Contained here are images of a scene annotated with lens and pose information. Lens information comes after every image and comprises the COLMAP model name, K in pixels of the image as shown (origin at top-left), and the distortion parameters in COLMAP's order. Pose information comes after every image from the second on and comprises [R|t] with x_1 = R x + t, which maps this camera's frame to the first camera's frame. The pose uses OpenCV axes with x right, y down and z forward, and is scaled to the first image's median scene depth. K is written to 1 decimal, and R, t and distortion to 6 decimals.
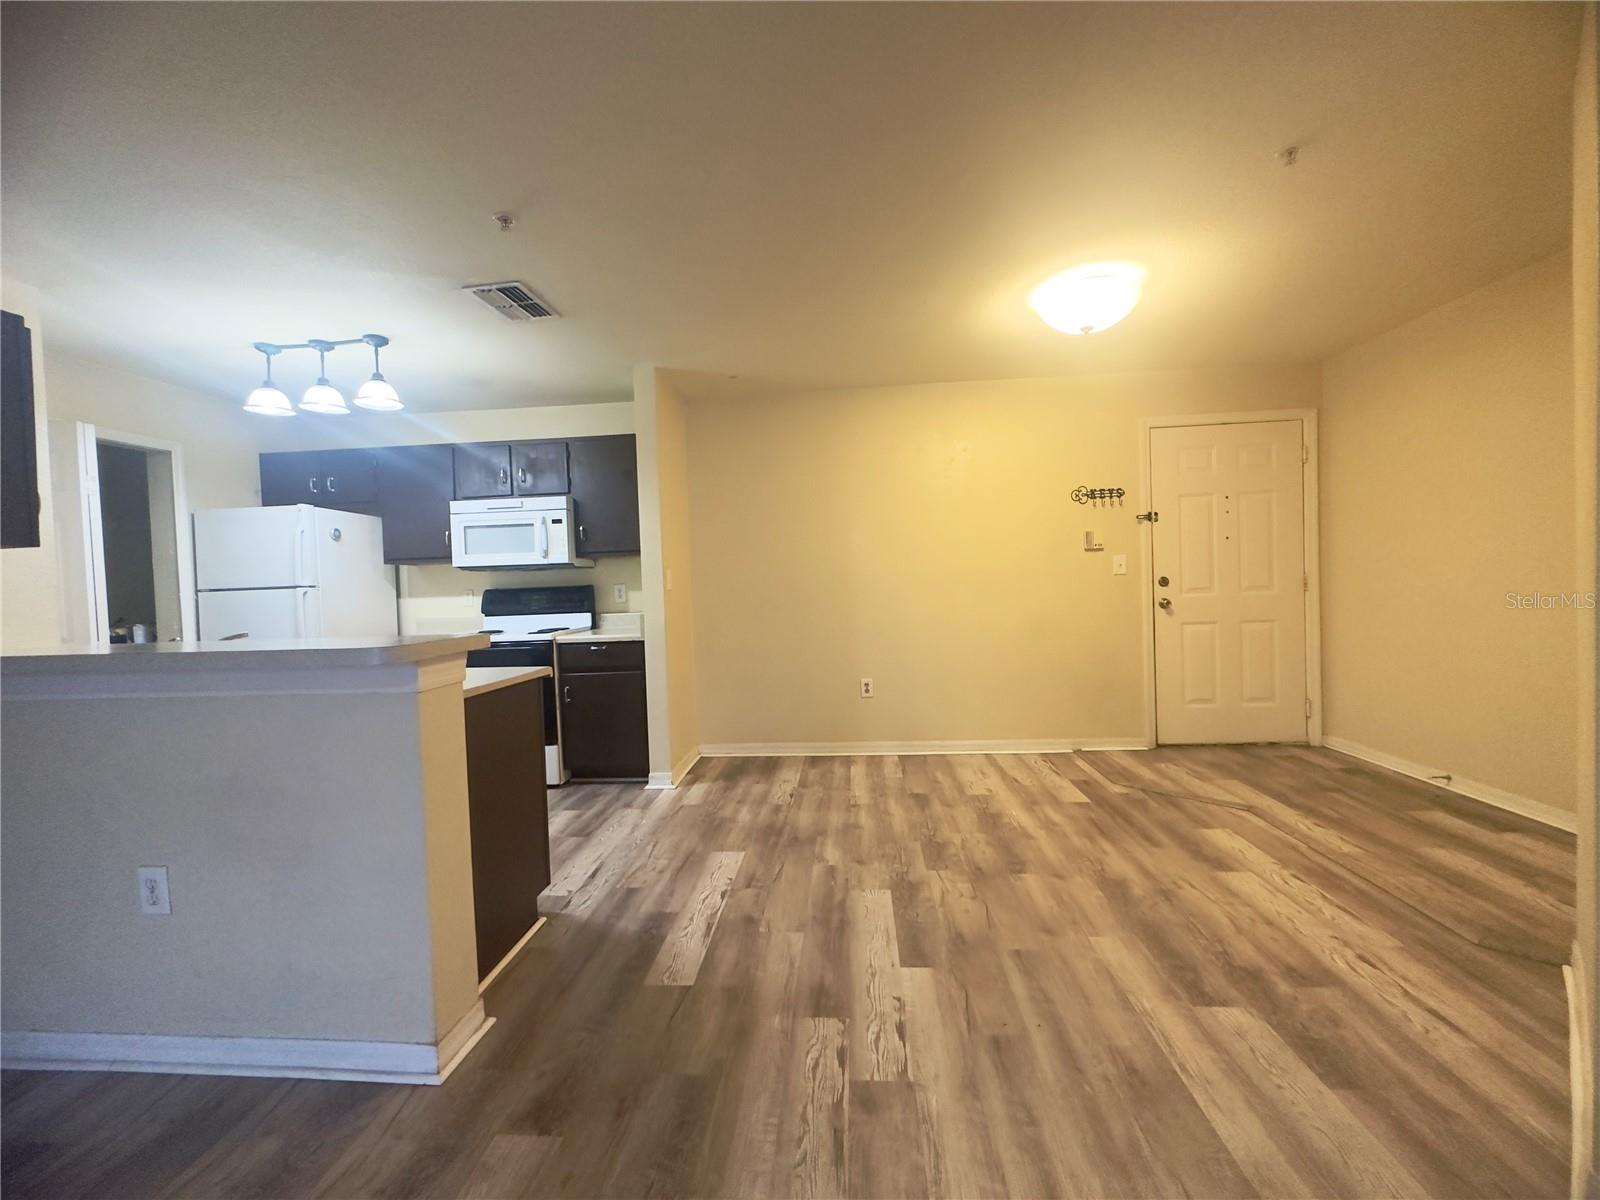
lens RADIAL K [[637.7, 0, 800.5], [0, 637.7, 599.1], [0, 0, 1]] dist [-0.000576, -0.000177]
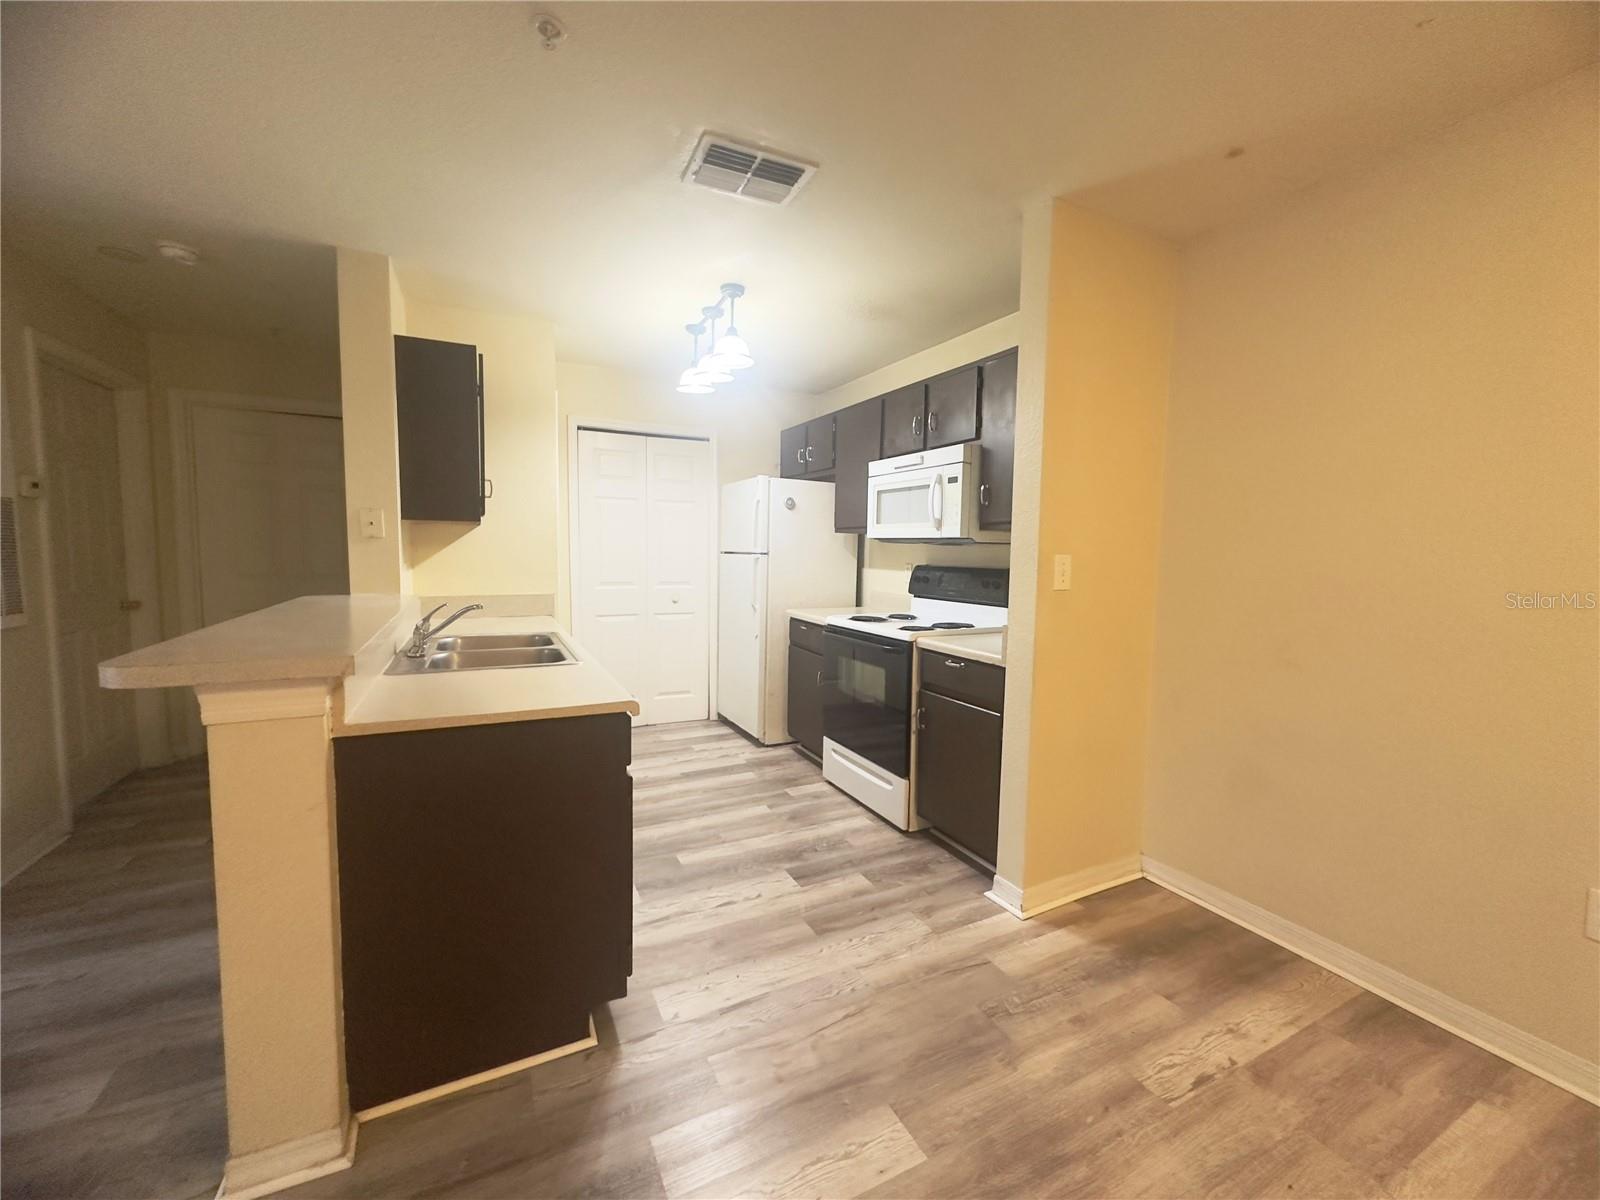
lens RADIAL K [[637.7, 0, 796.9], [0, 637.7, 598.0], [0, 0, 1]] dist [-0.000576, -0.000177]
pose [[0.519302, 0.110327, -0.847439, 0.169040], [-0.056683, 0.993895, 0.094659, -0.050112], [0.852709, -0.001121, 0.522385, 0.500195]]
